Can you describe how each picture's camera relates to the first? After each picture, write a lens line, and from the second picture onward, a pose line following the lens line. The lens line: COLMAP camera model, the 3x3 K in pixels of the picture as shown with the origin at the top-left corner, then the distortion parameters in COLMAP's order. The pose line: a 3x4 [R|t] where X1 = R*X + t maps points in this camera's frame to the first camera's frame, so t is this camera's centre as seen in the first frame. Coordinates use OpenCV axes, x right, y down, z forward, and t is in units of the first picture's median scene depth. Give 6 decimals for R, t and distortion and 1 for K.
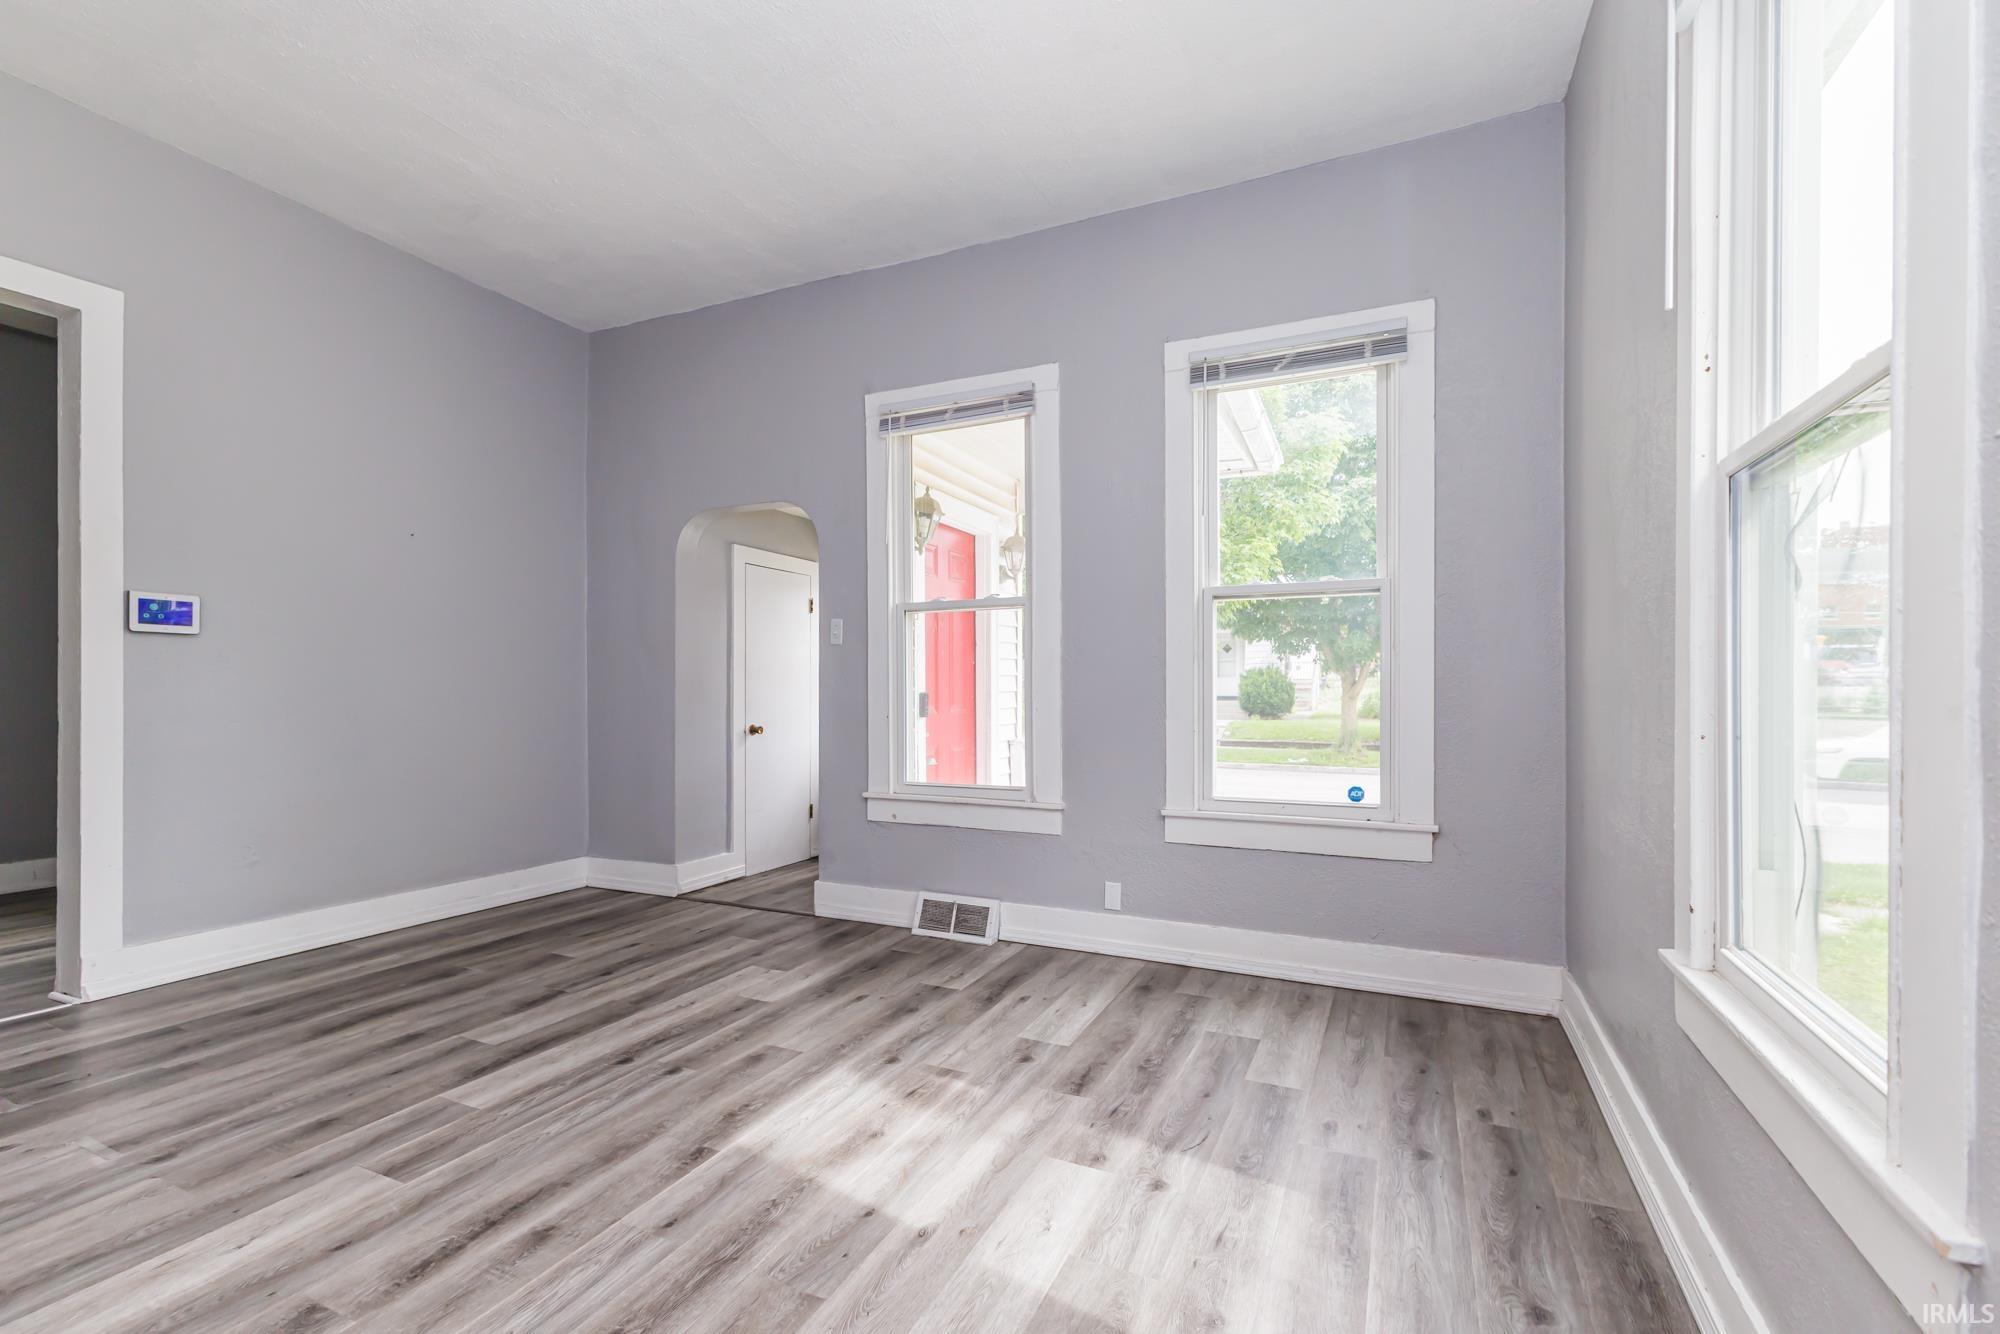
lens RADIAL K [[872.4, 0, 985.4], [0, 872.4, 683.3], [0, 0, 1]] dist [0.010417, -0.000807]
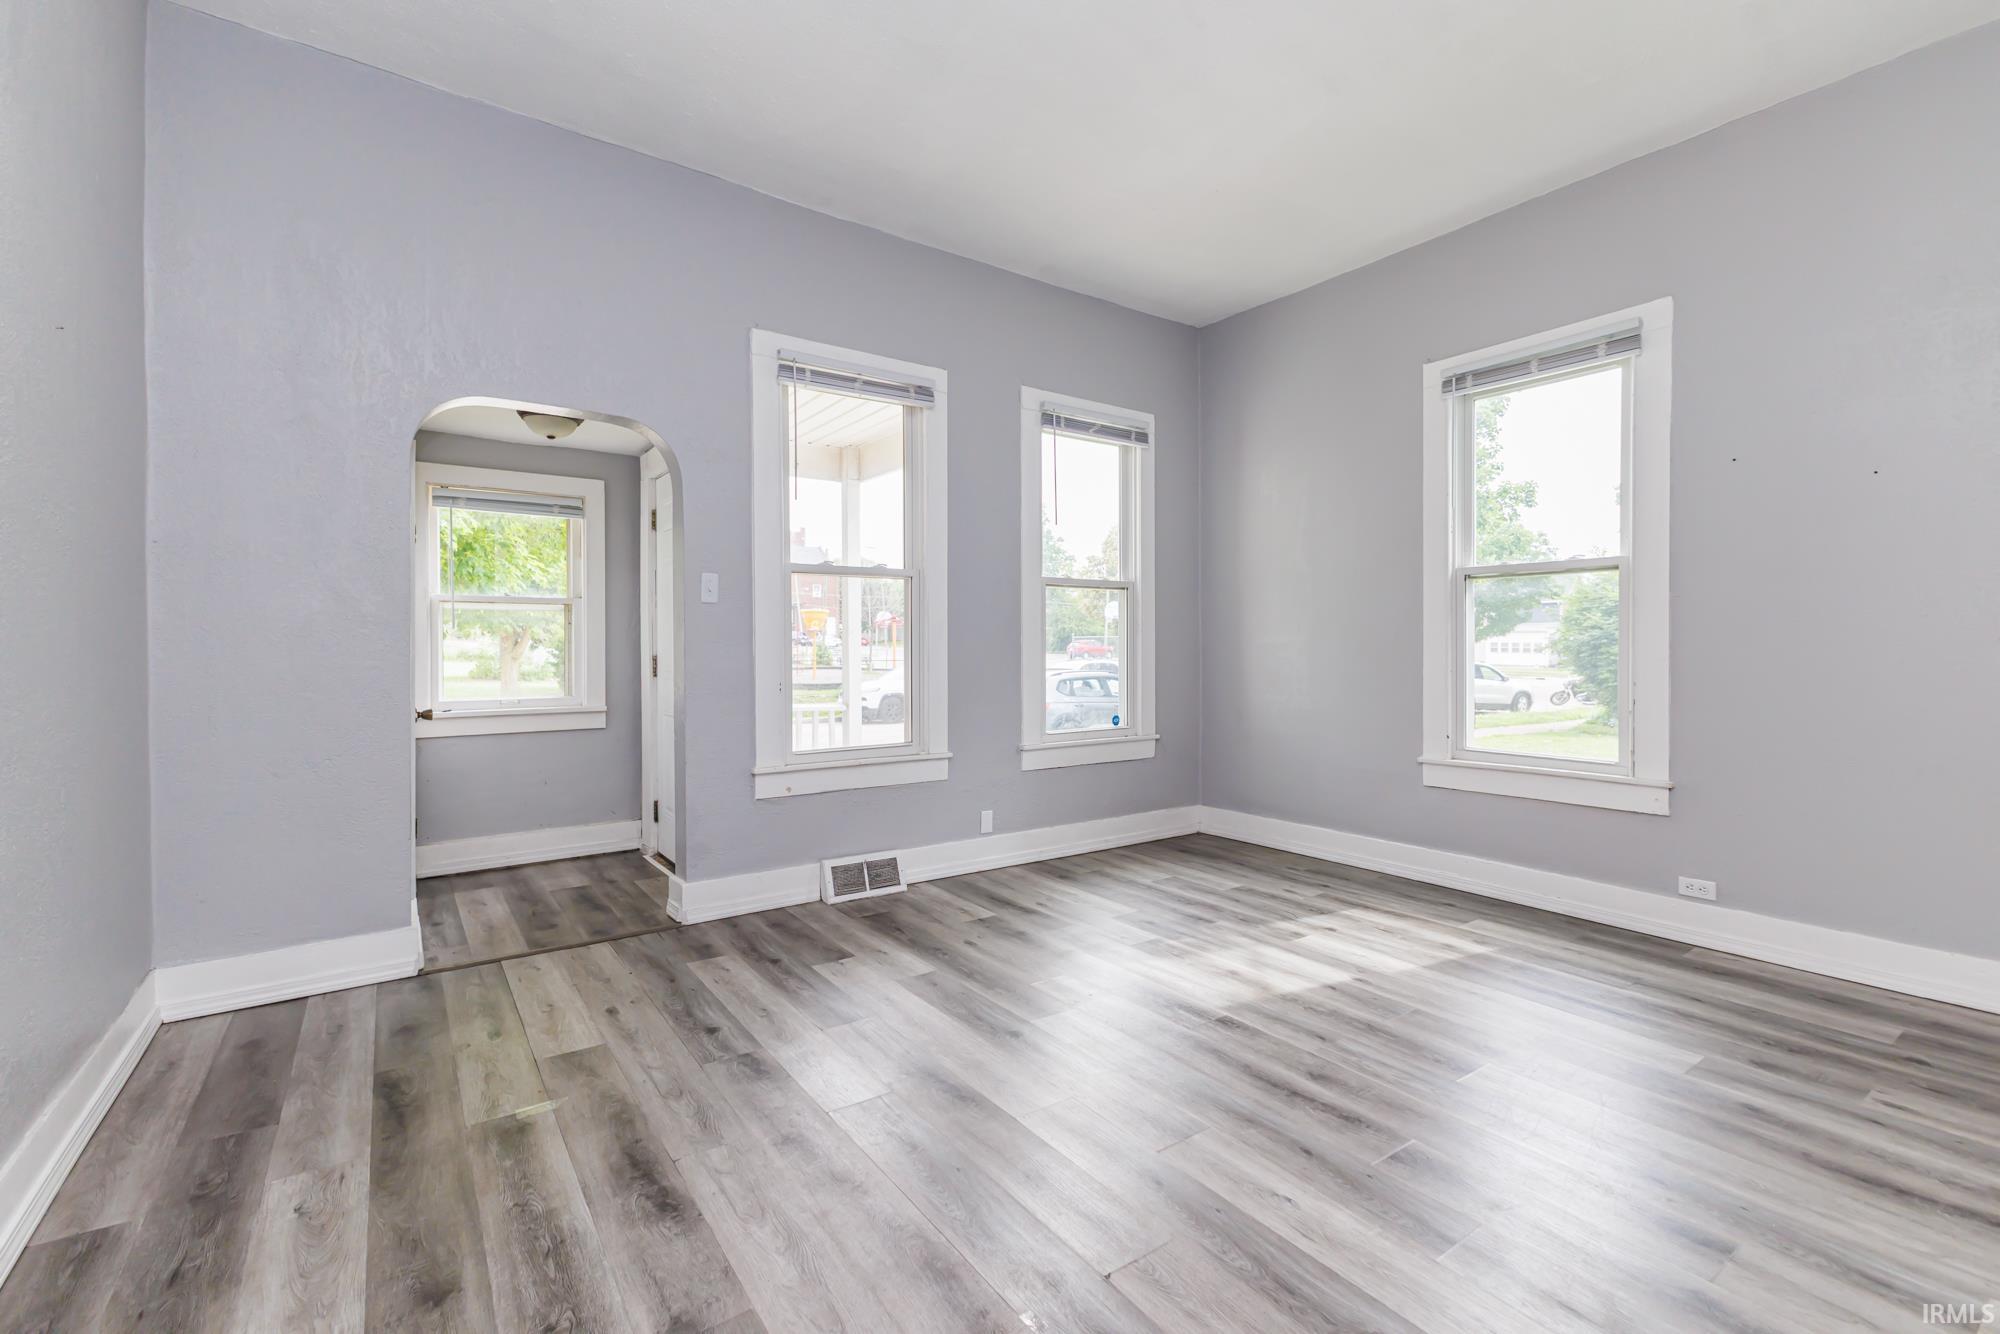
lens RADIAL K [[871.8, 0, 1004.4], [0, 871.8, 654.3], [0, 0, 1]] dist [0.013161, -0.004436]
pose [[0.490434, -0.008061, 0.871441, -1.038321], [-0.004177, 0.999924, 0.011600, -0.007559], [-0.871468, -0.009329, 0.490364, 0.431207]]
